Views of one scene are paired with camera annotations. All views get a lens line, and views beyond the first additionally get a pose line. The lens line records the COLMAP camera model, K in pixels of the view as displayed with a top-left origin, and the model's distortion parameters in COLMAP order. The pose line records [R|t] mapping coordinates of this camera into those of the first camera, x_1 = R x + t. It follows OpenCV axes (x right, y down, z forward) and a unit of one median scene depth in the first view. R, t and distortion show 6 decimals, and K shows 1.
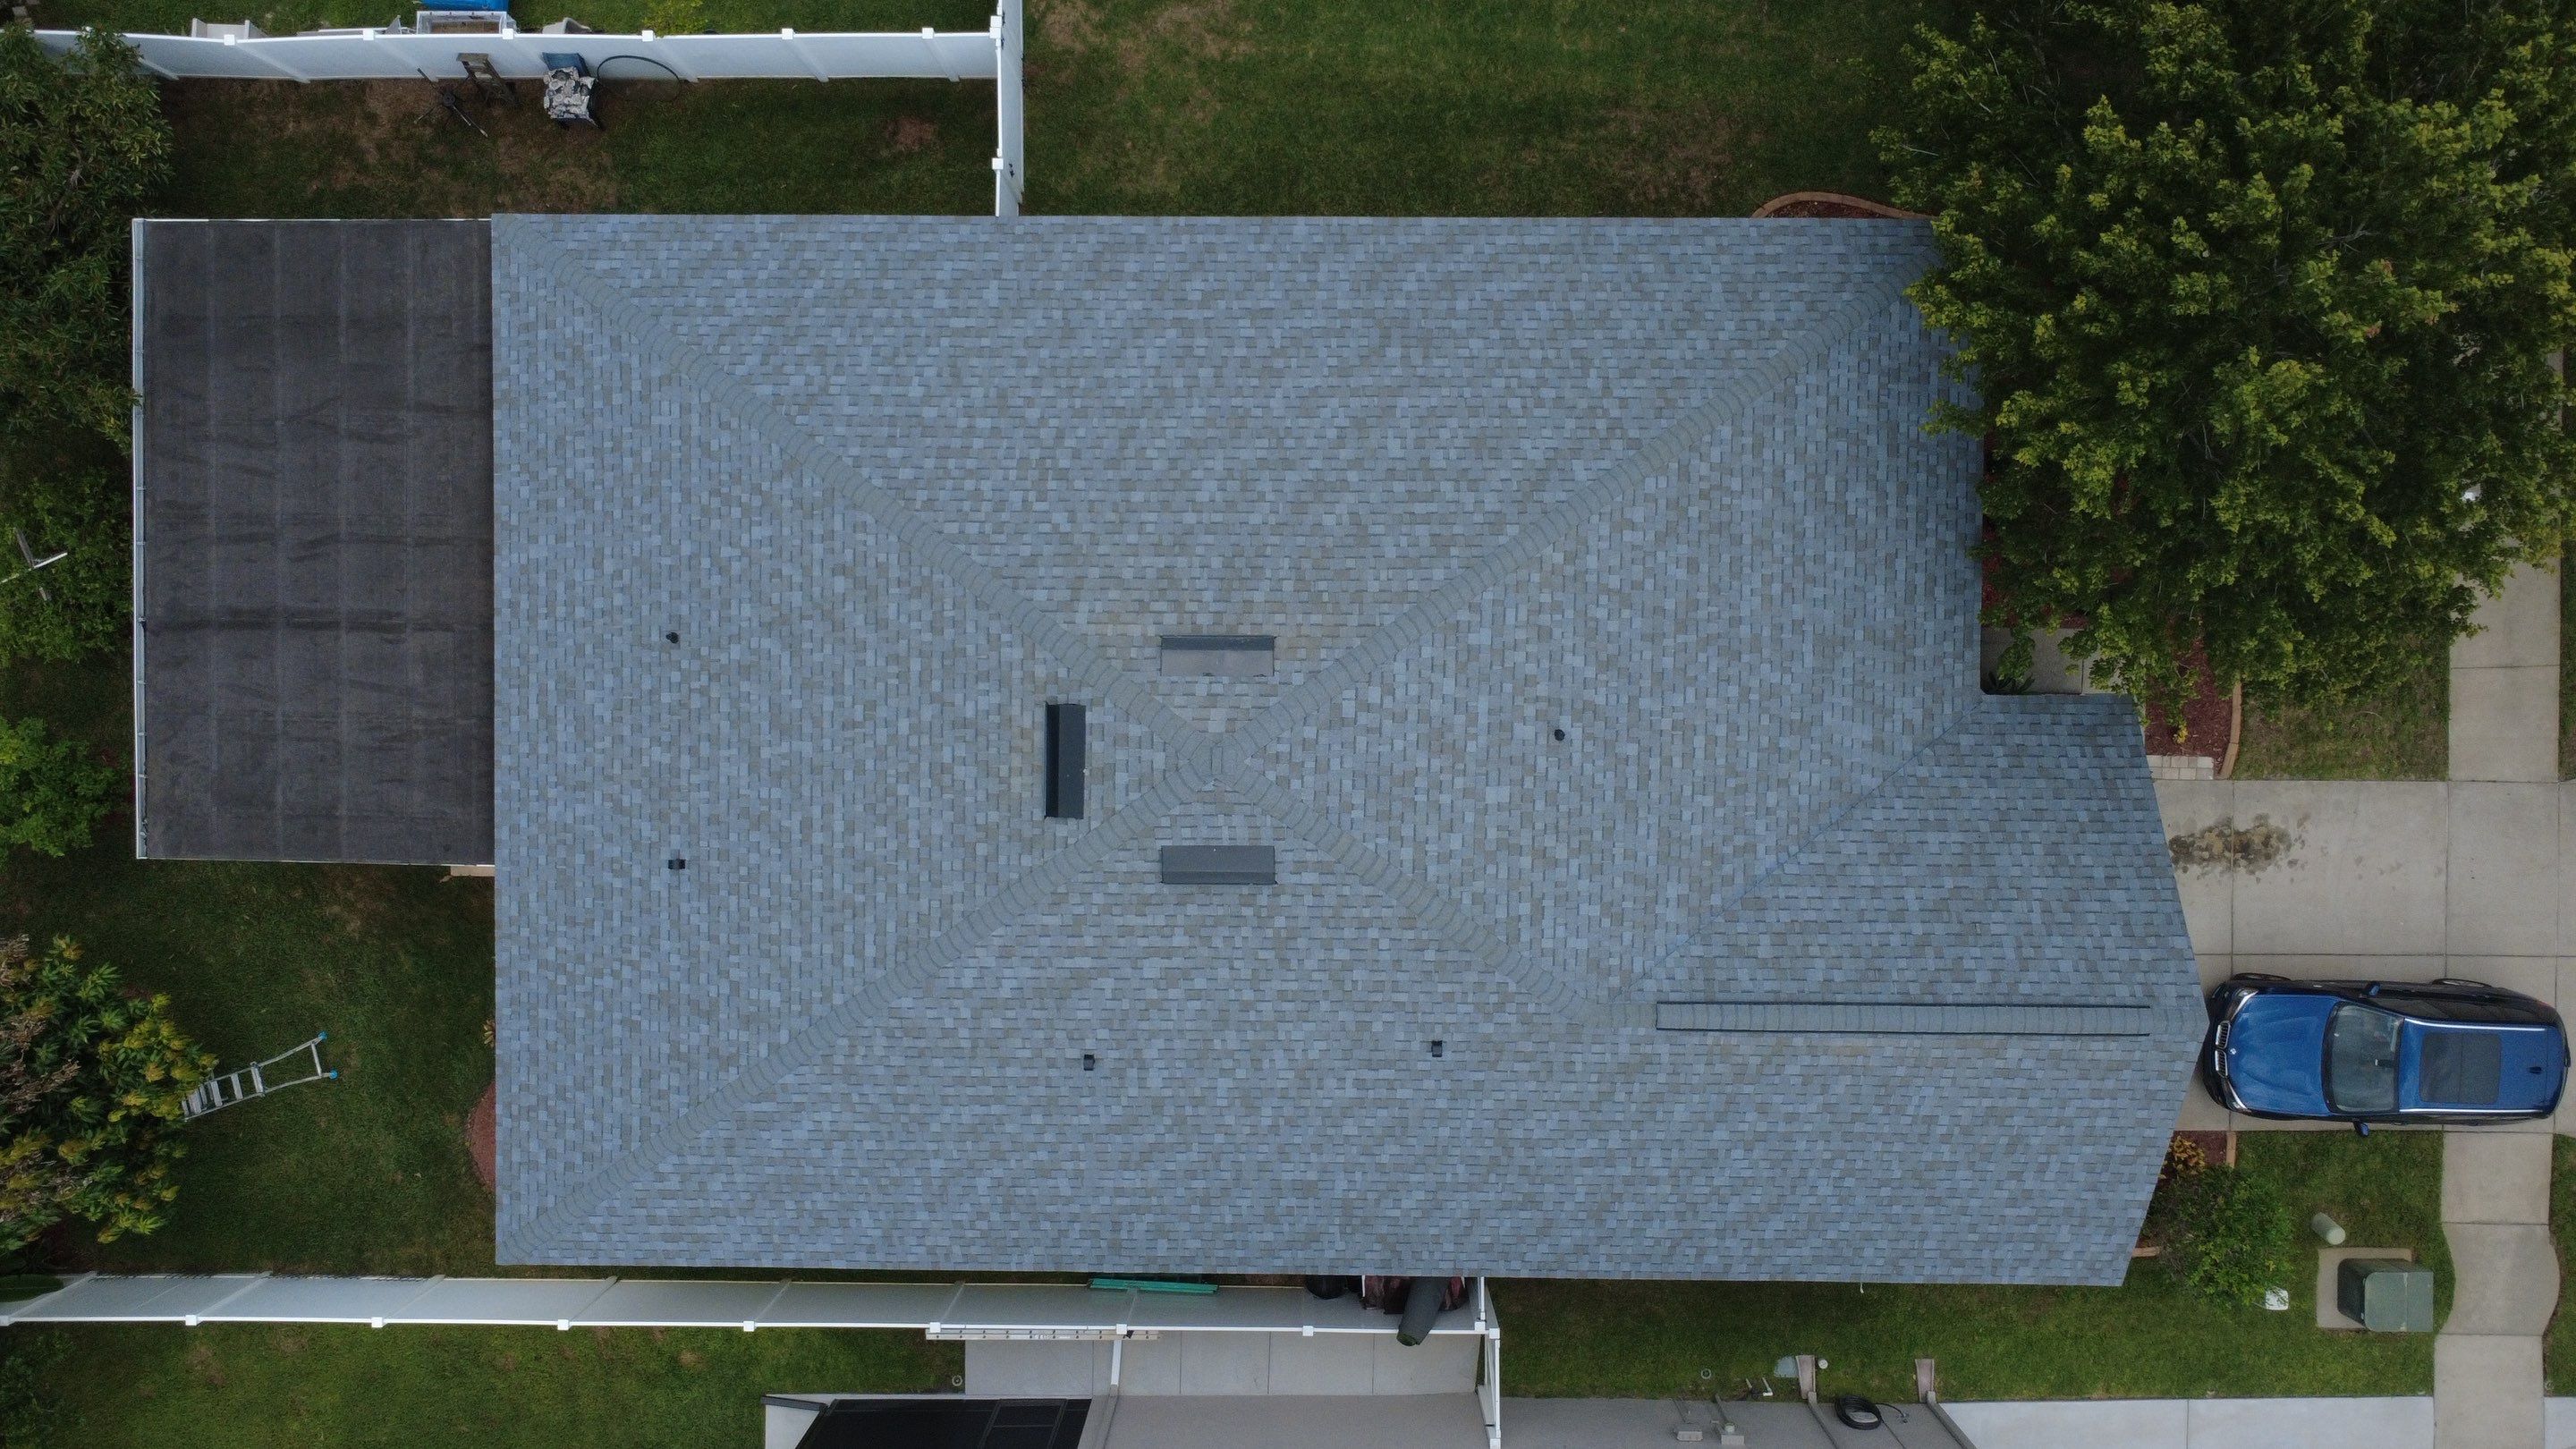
lens RADIAL K [[1872.1, 0, 1285.6], [0, 1872.1, 722.2], [0, 0, 1]] dist [-0.001059, 0.003951]
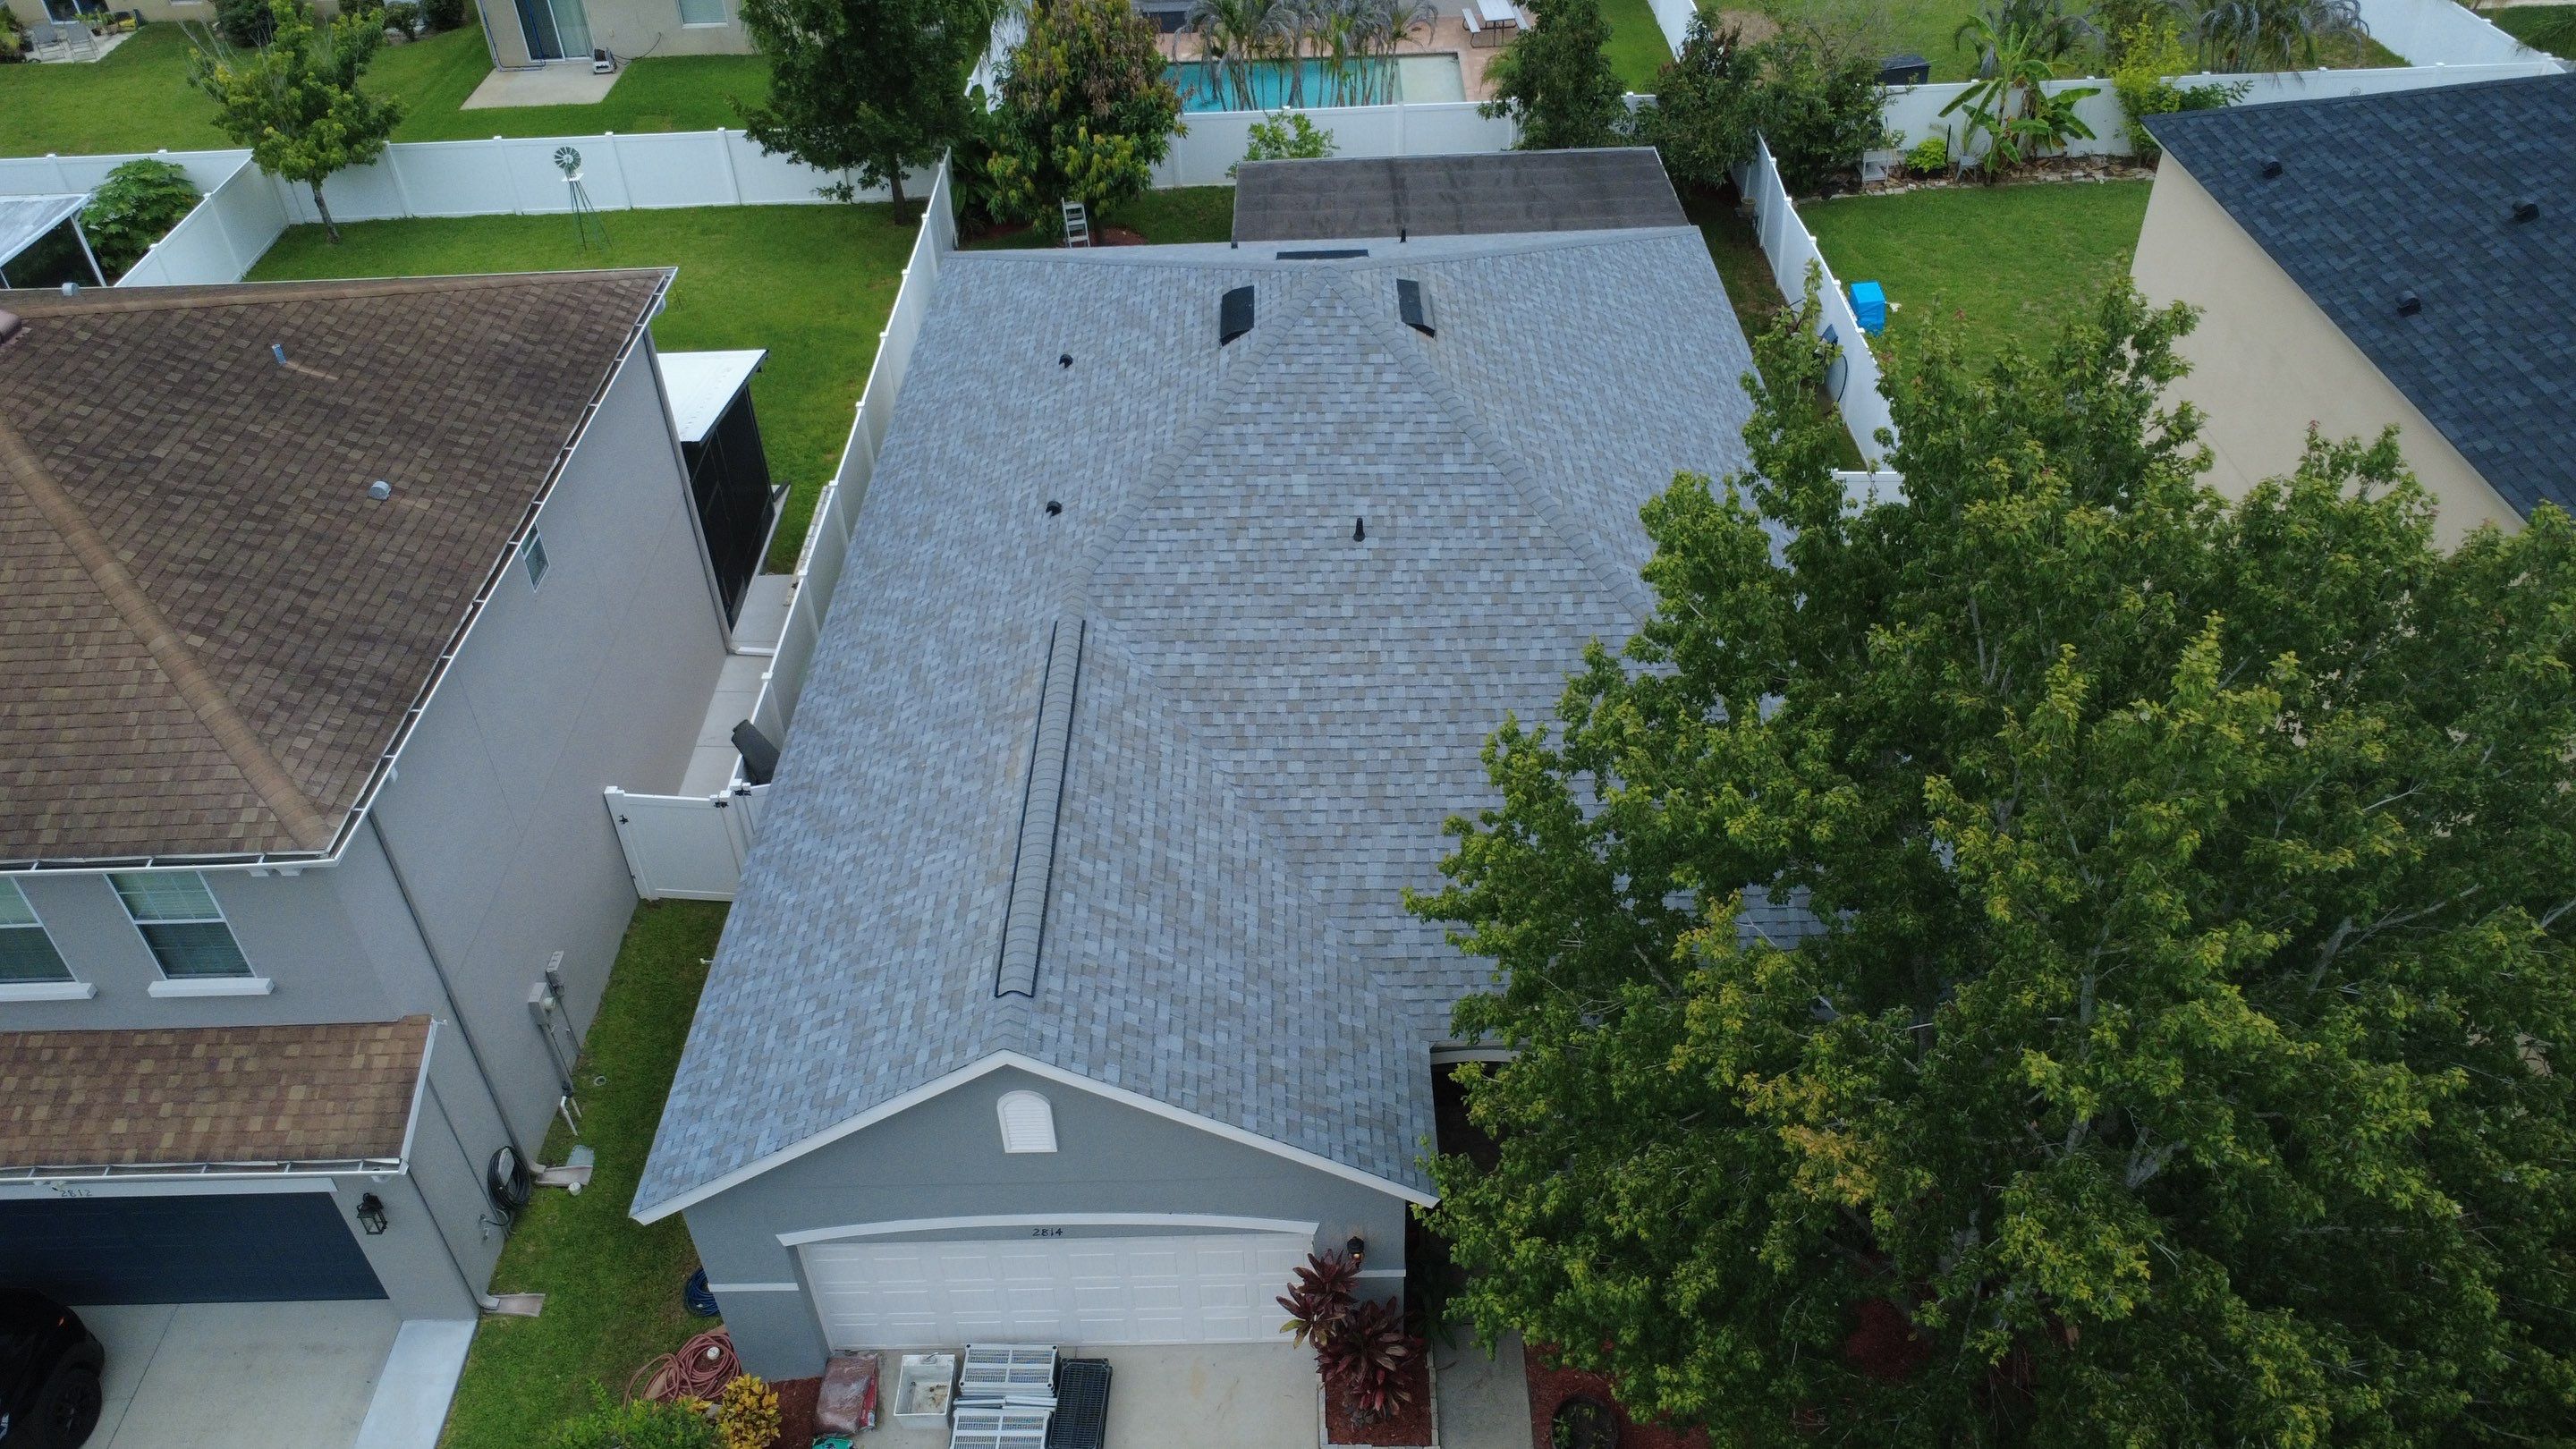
lens RADIAL K [[1872.1, 0, 1284.5], [0, 1872.1, 723.4], [0, 0, 1]] dist [-0.001059, 0.003951]
pose [[0.010173, 0.636959, -0.770831, 0.914705], [-0.999897, 0.014275, -0.001400, 0.046331], [0.010112, 0.770766, 0.637038, 0.404493]]
